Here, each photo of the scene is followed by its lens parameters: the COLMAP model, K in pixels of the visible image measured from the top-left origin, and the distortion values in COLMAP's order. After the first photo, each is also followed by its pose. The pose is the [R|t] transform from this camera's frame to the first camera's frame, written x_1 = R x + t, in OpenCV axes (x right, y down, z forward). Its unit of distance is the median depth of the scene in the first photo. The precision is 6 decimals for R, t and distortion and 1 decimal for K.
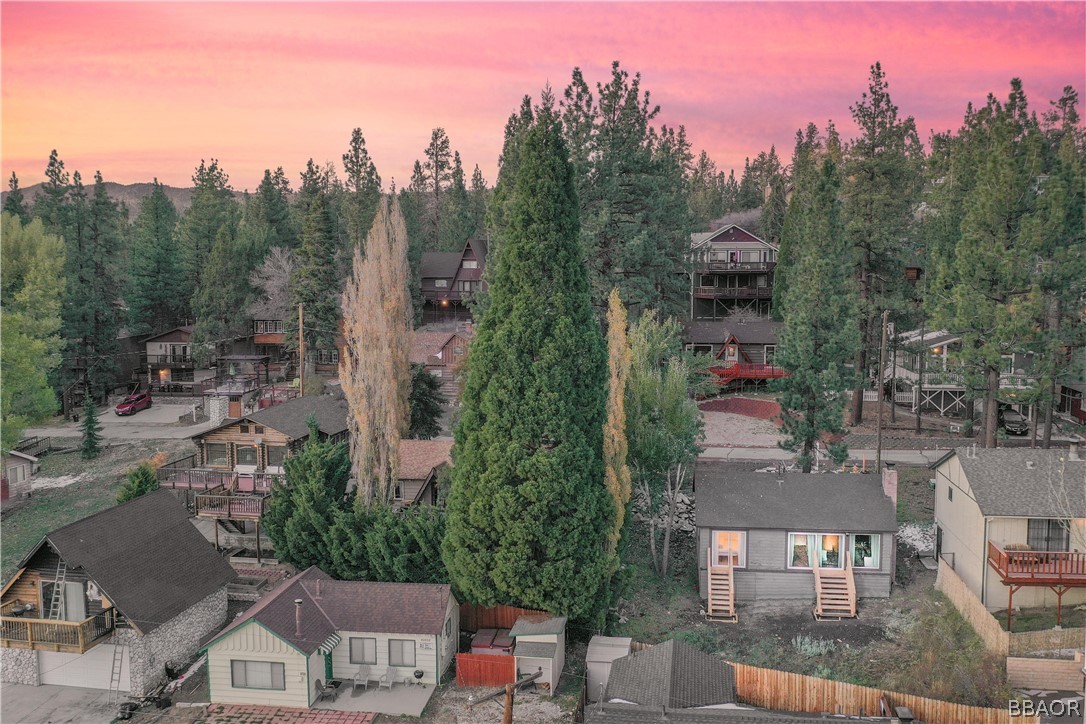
lens RADIAL K [[981.8, 0, 543.0], [0, 981.8, 362.0], [0, 0, 1]] dist [0.006926, 0.006744]
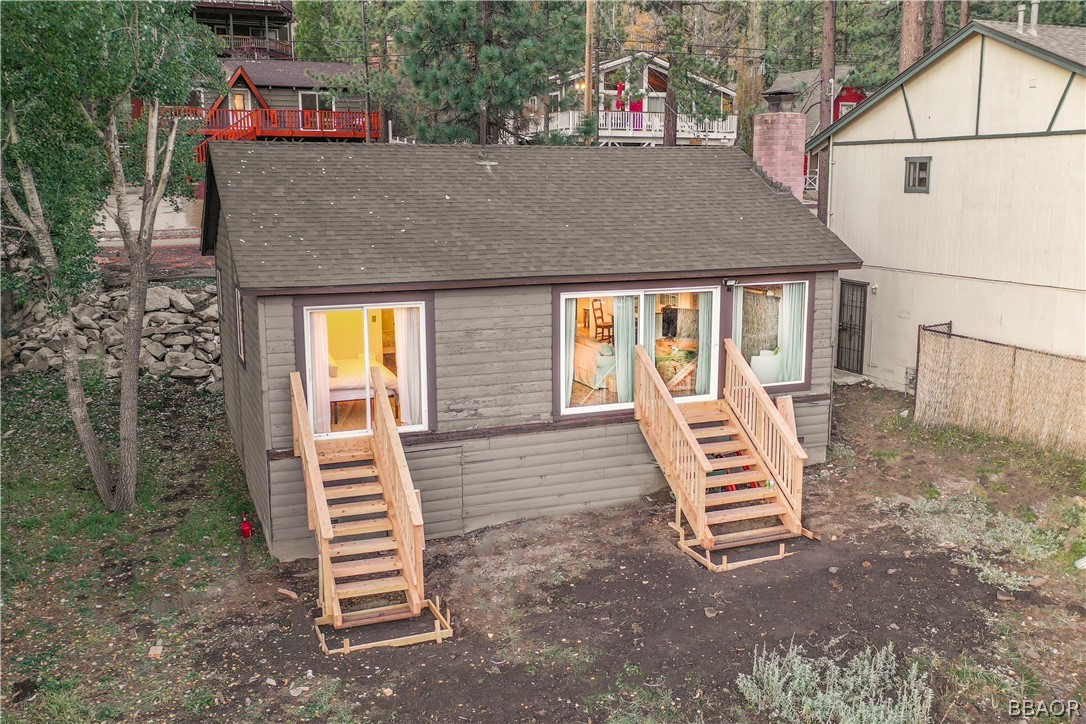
lens RADIAL K [[981.8, 0, 543.0], [0, 981.8, 362.0], [0, 0, 1]] dist [0.006926, 0.006744]
pose [[0.866871, -0.080356, 0.492014, 0.097897], [0.045201, 0.995528, 0.082953, 0.170672], [-0.496479, -0.049670, 0.866626, 0.750176]]
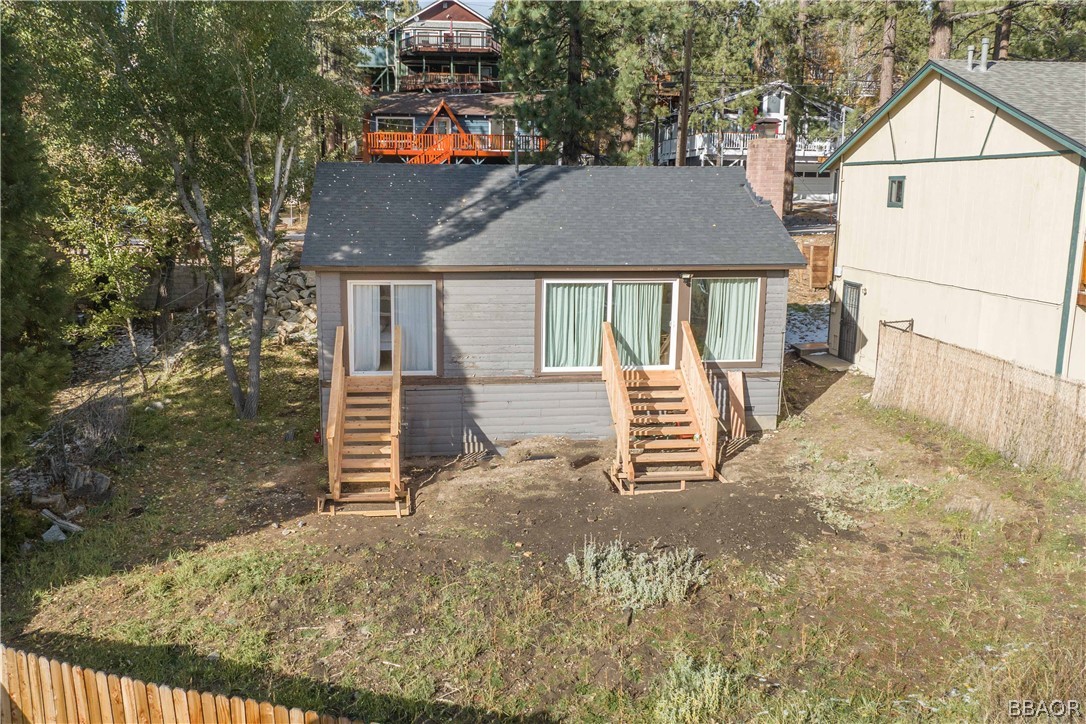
lens RADIAL K [[869.8, 0, 517.6], [0, 869.8, 363.9], [0, 0, 1]] dist [-0.010091, -0.008484]
pose [[0.969321, -0.028694, 0.244118, 0.155876], [0.007354, 0.996104, 0.087880, 0.178116], [-0.245688, -0.083388, 0.965755, 0.671291]]
